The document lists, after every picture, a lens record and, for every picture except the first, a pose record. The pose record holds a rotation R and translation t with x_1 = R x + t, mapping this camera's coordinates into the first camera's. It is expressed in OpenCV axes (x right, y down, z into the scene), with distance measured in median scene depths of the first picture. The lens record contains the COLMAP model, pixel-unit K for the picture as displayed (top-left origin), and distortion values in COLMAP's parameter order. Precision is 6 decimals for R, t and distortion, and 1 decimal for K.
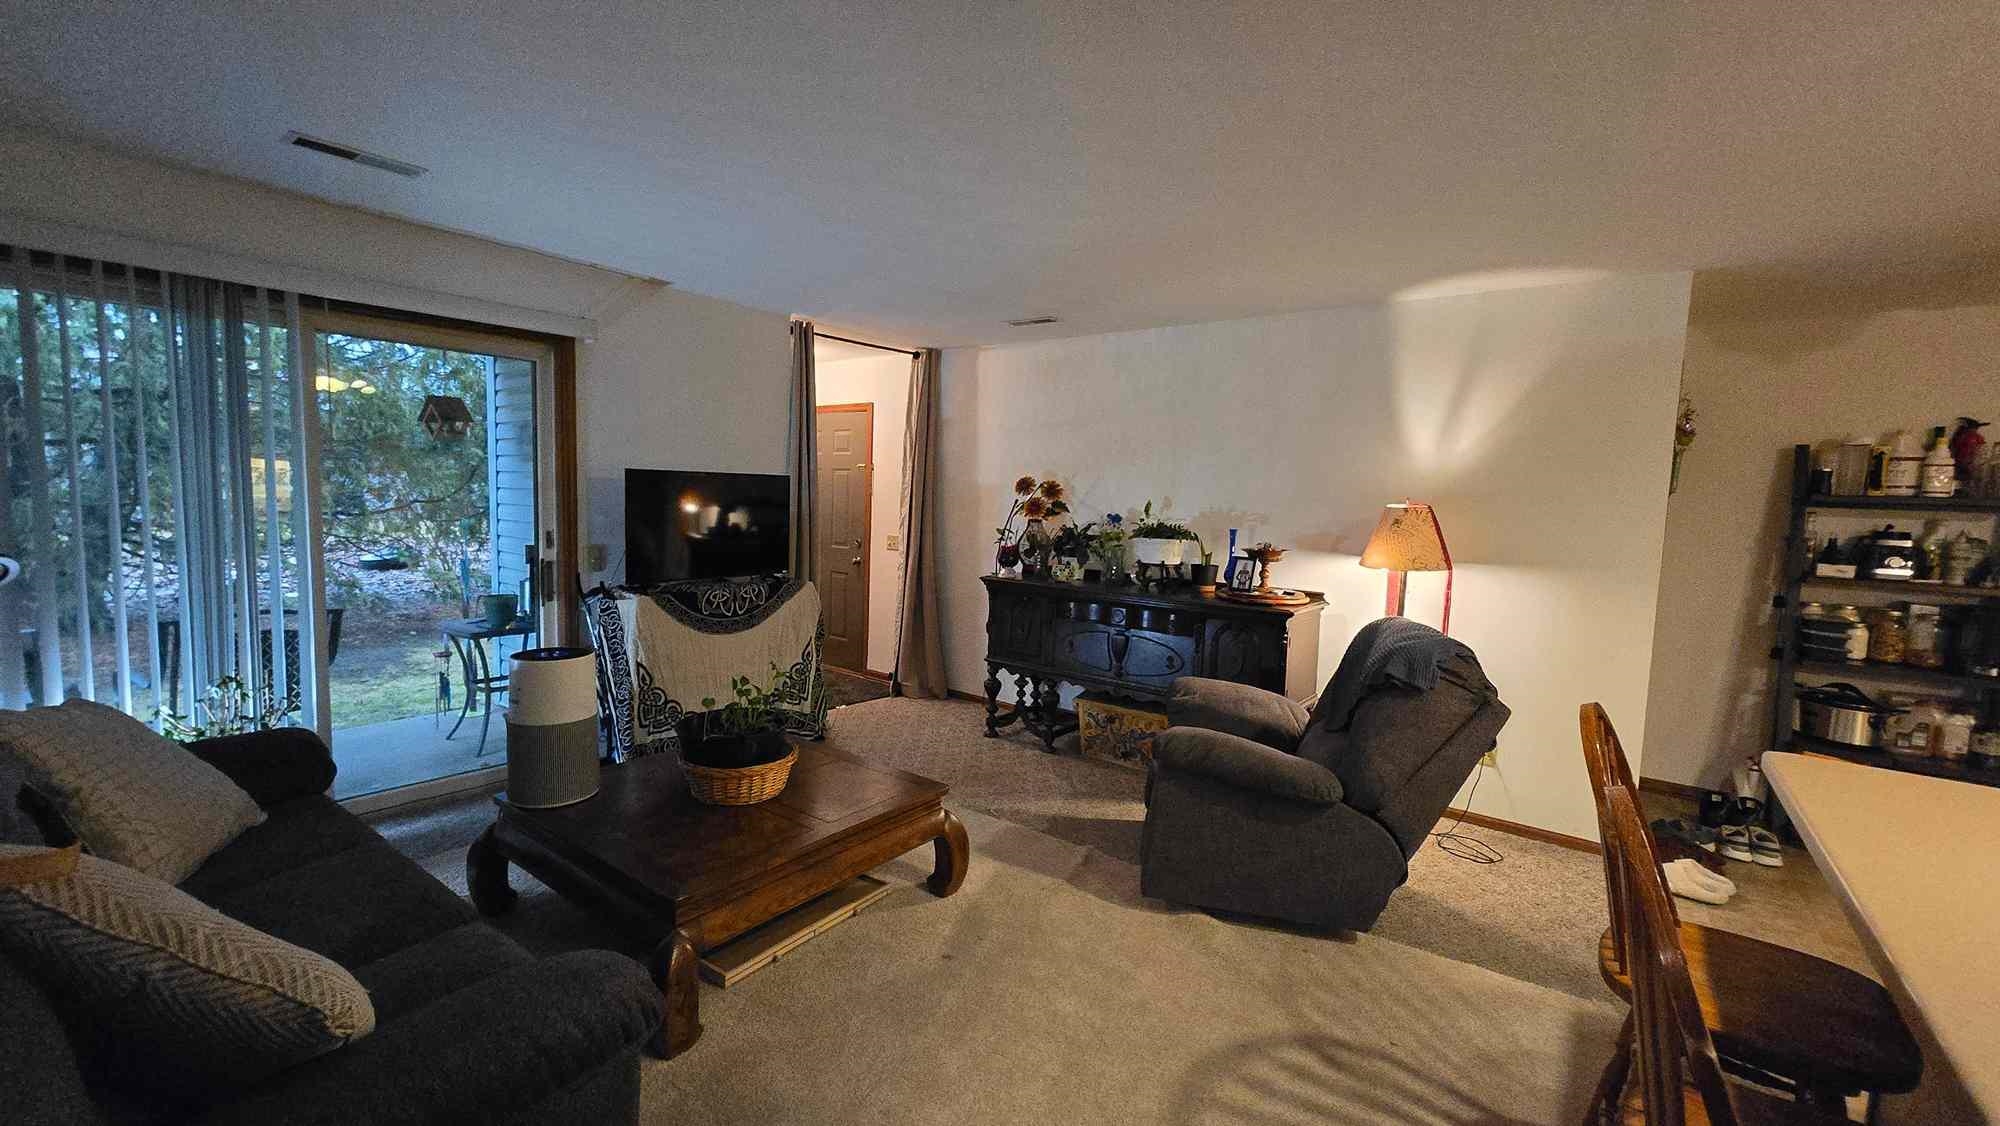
lens RADIAL K [[788.7, 0, 1012.1], [0, 788.7, 569.1], [0, 0, 1]] dist [-0.003446, 0.002466]
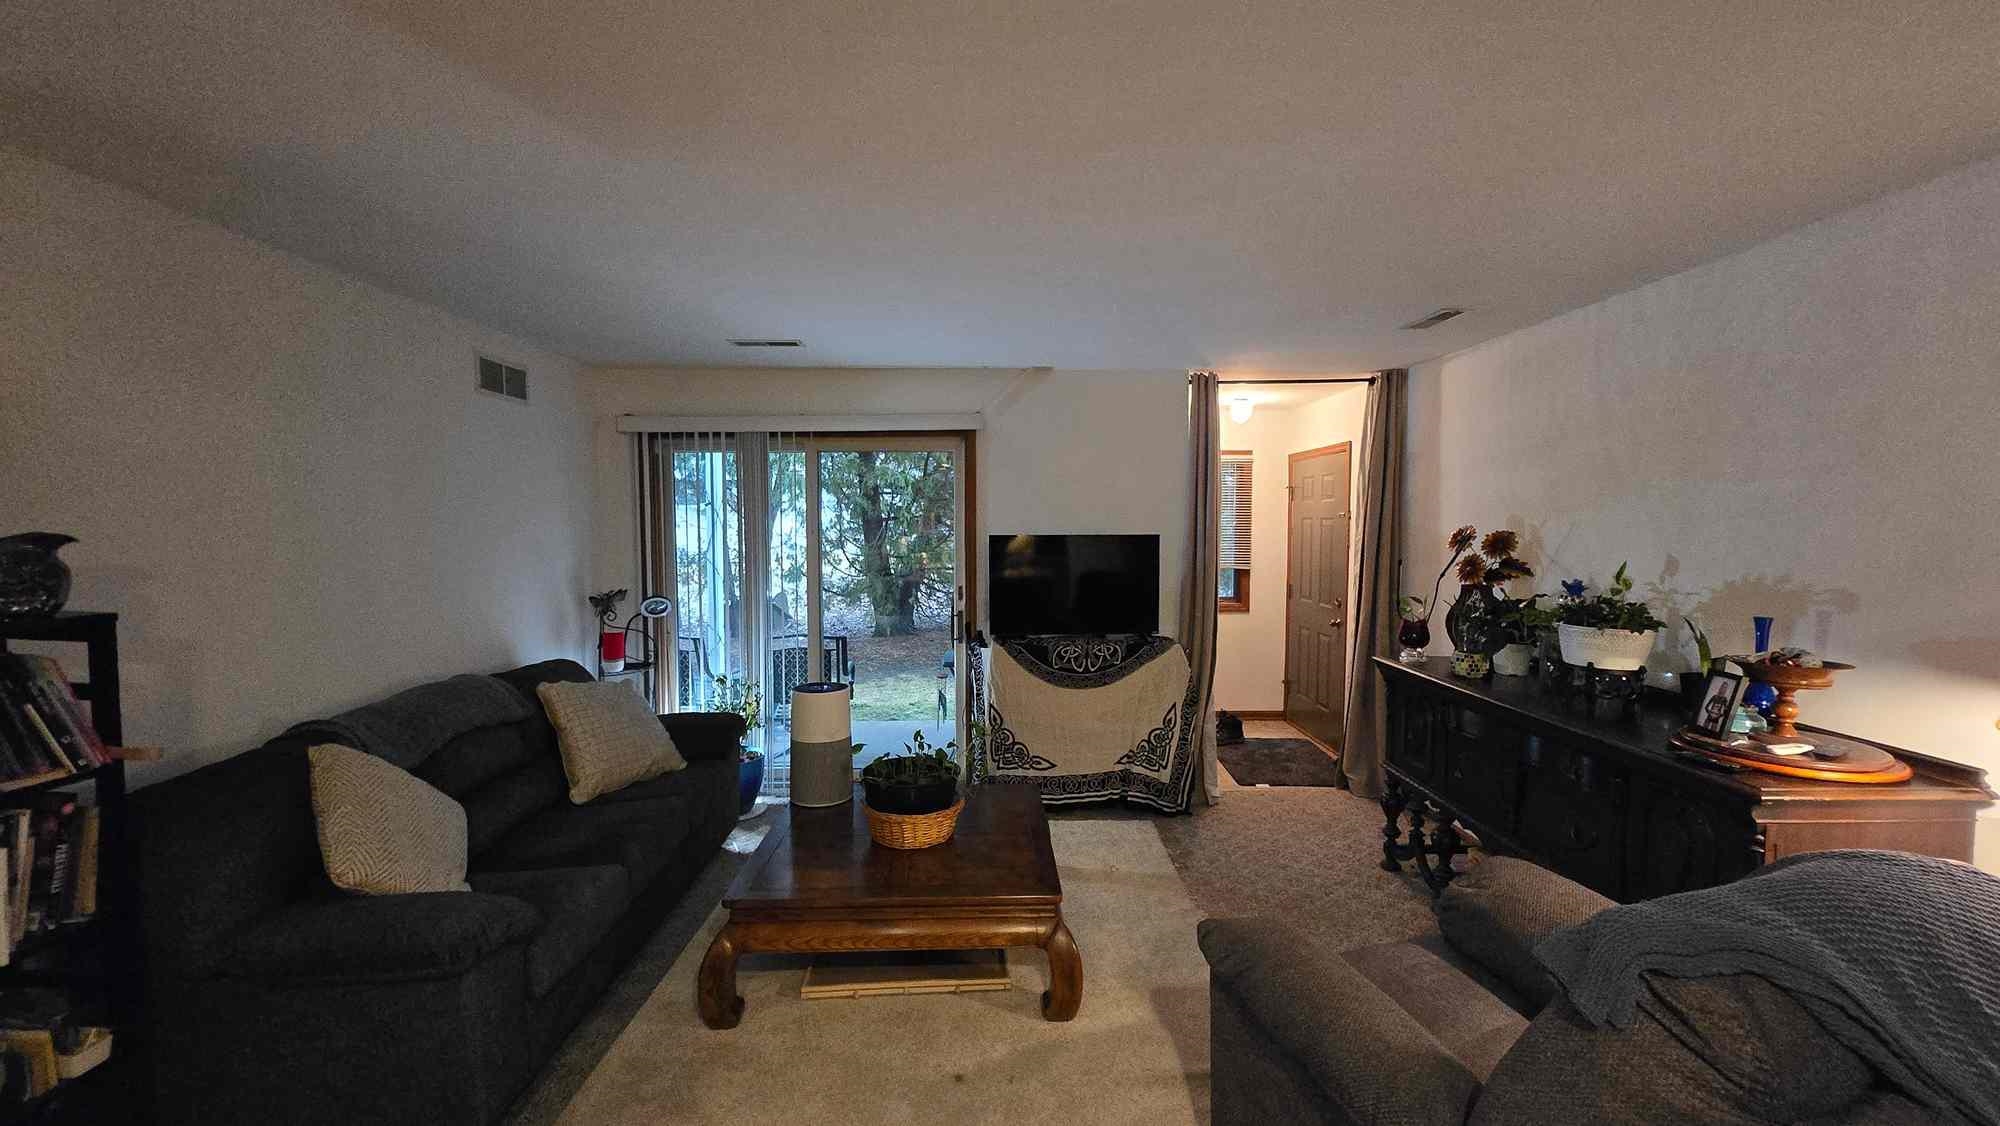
lens RADIAL K [[788.7, 0, 1014.7], [0, 788.7, 568.0], [0, 0, 1]] dist [-0.003446, 0.002466]
pose [[0.623527, 0.012192, -0.781707, 0.380423], [-0.051195, 0.998369, -0.025265, -0.044394], [0.780124, 0.055773, 0.623134, 0.256947]]
